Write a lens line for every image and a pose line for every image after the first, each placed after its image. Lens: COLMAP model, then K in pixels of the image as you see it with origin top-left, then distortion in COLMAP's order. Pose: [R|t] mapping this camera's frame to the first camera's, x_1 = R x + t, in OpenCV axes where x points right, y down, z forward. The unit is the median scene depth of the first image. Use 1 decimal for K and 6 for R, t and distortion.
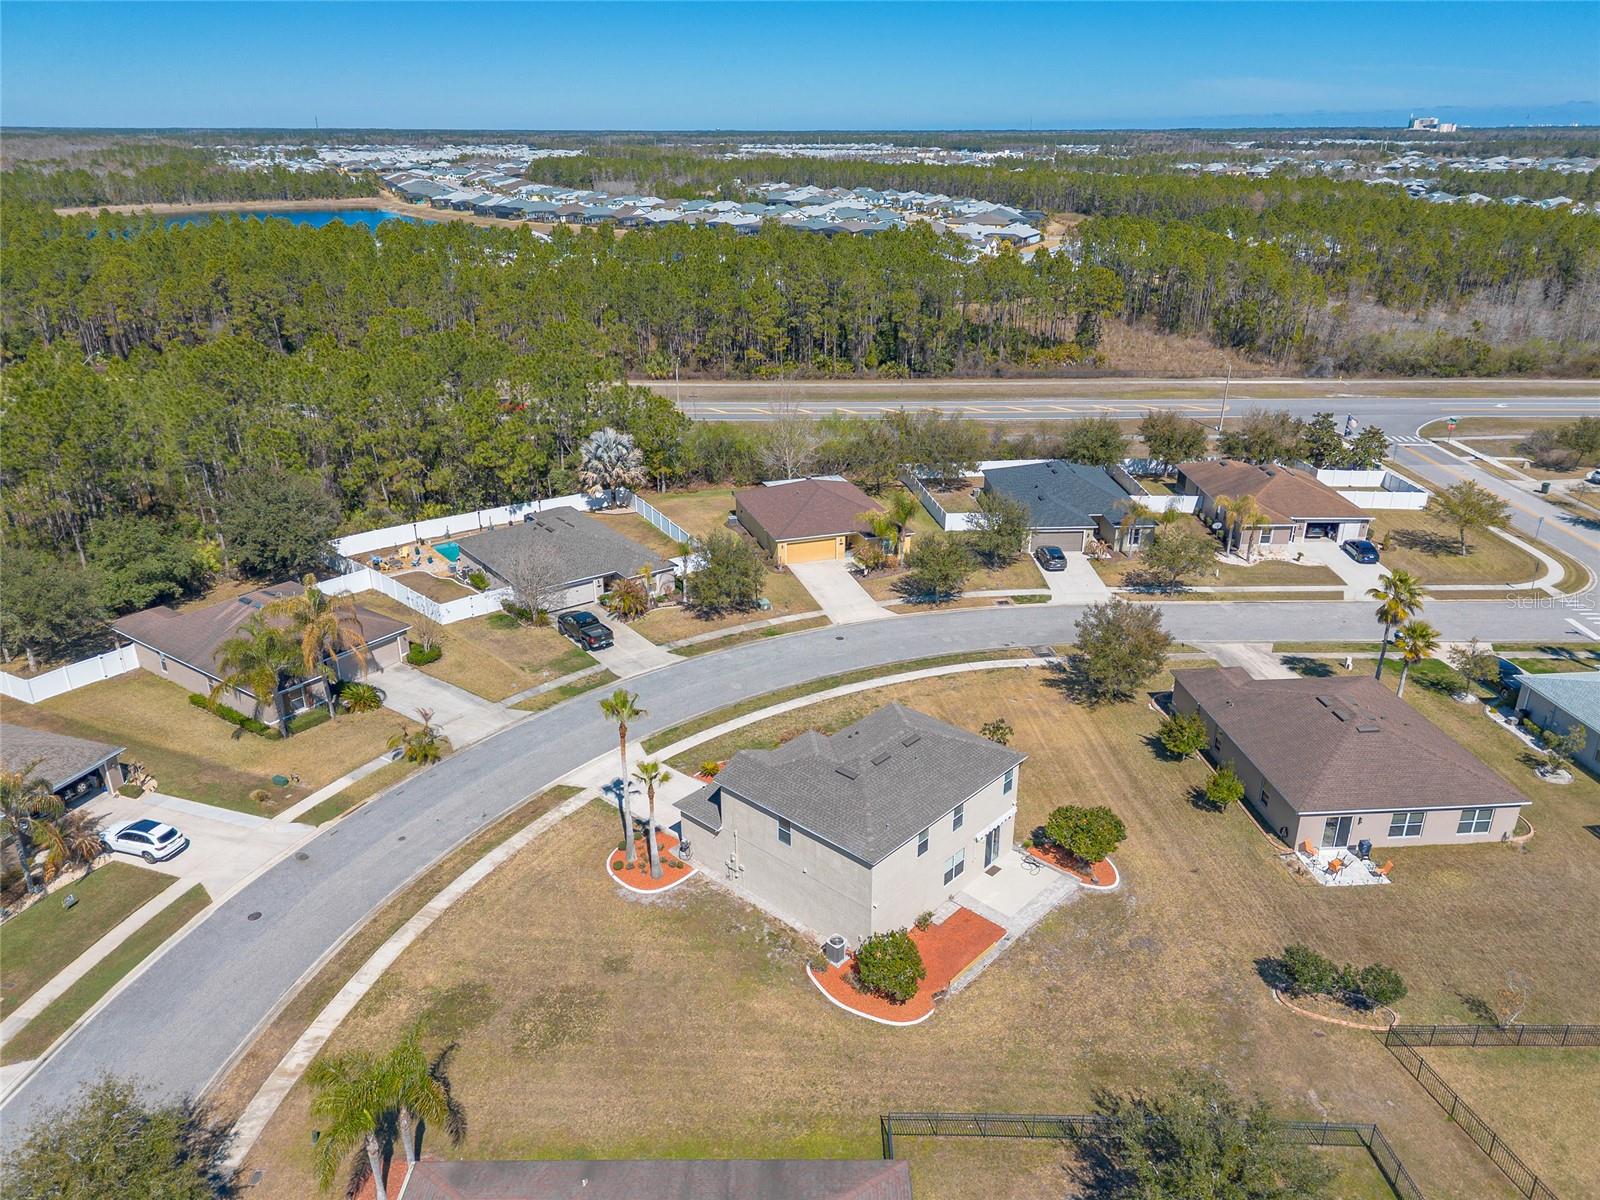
lens RADIAL K [[1131.0, 0, 799.0], [0, 1131.0, 593.8], [0, 0, 1]] dist [0.067171, -0.059385]
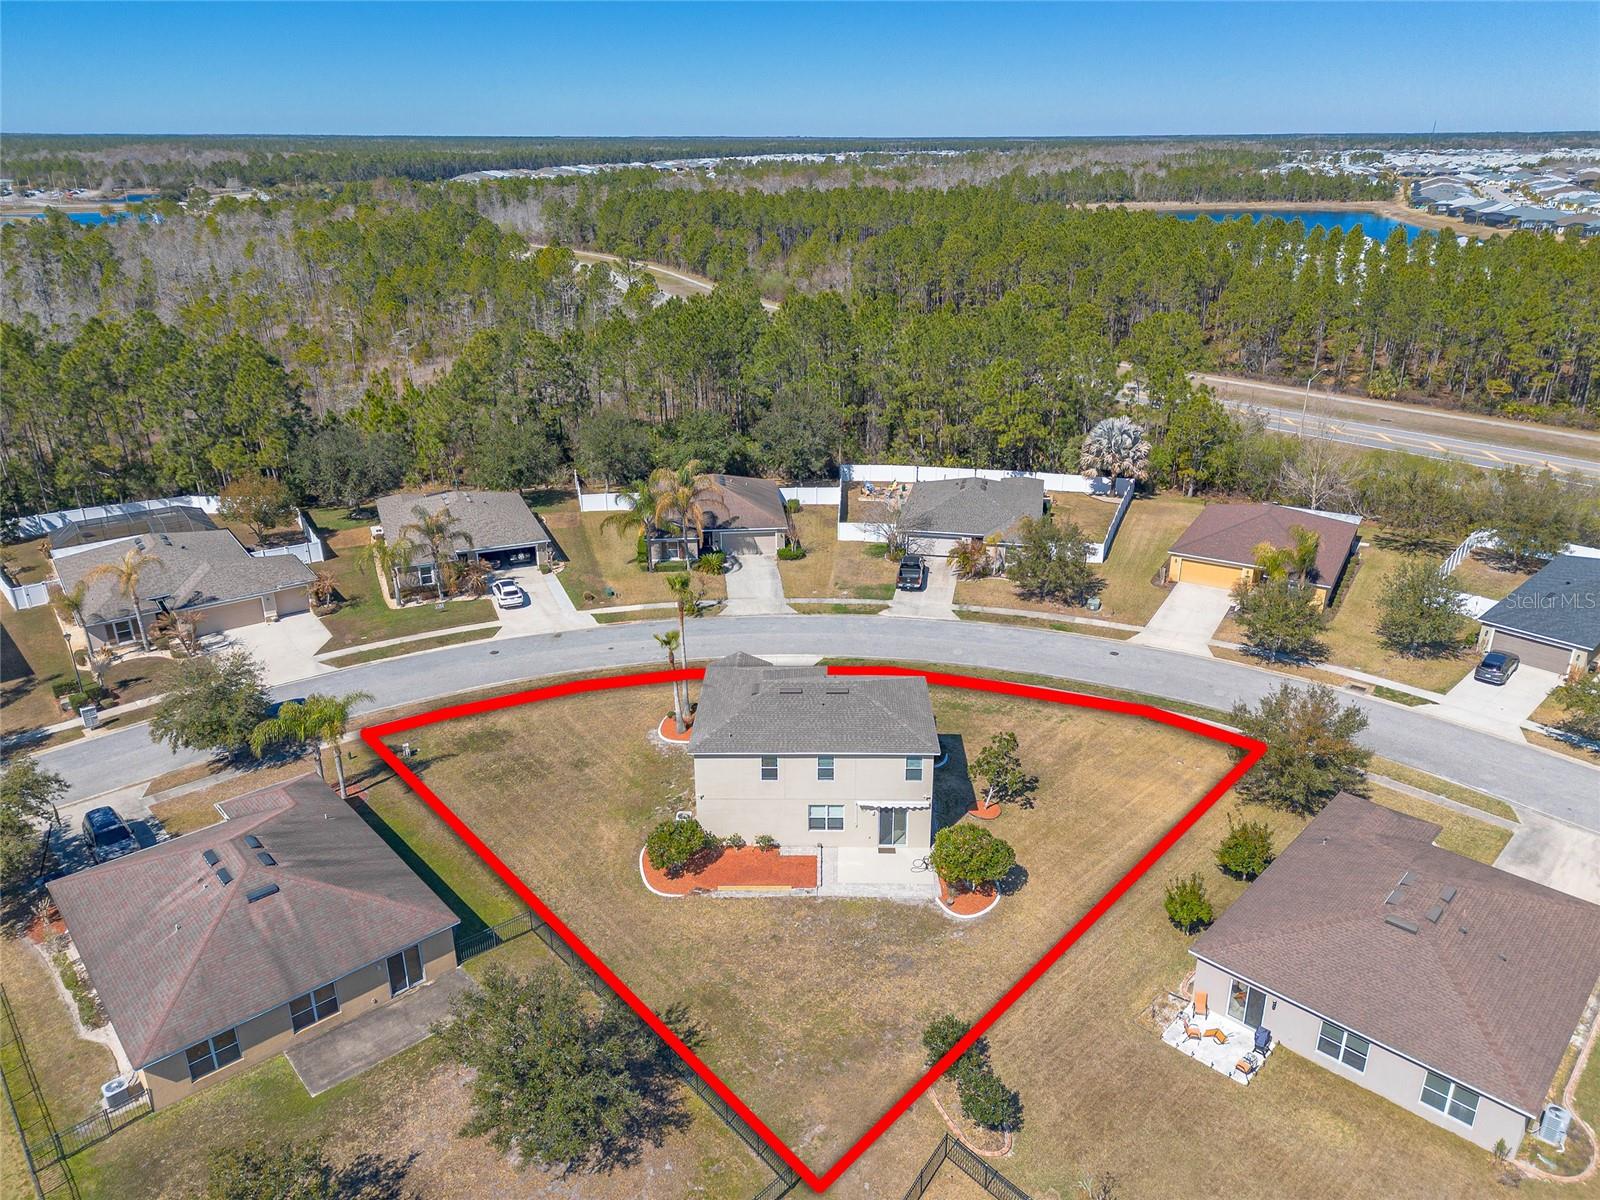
lens RADIAL K [[1131.0, 0, 812.0], [0, 1131.0, 602.2], [0, 0, 1]] dist [0.067171, -0.059385]
pose [[0.668967, 0.279543, -0.688722, 0.668706], [-0.277930, 0.953445, 0.117034, -0.054636], [0.689375, 0.113125, 0.715517, 0.197386]]
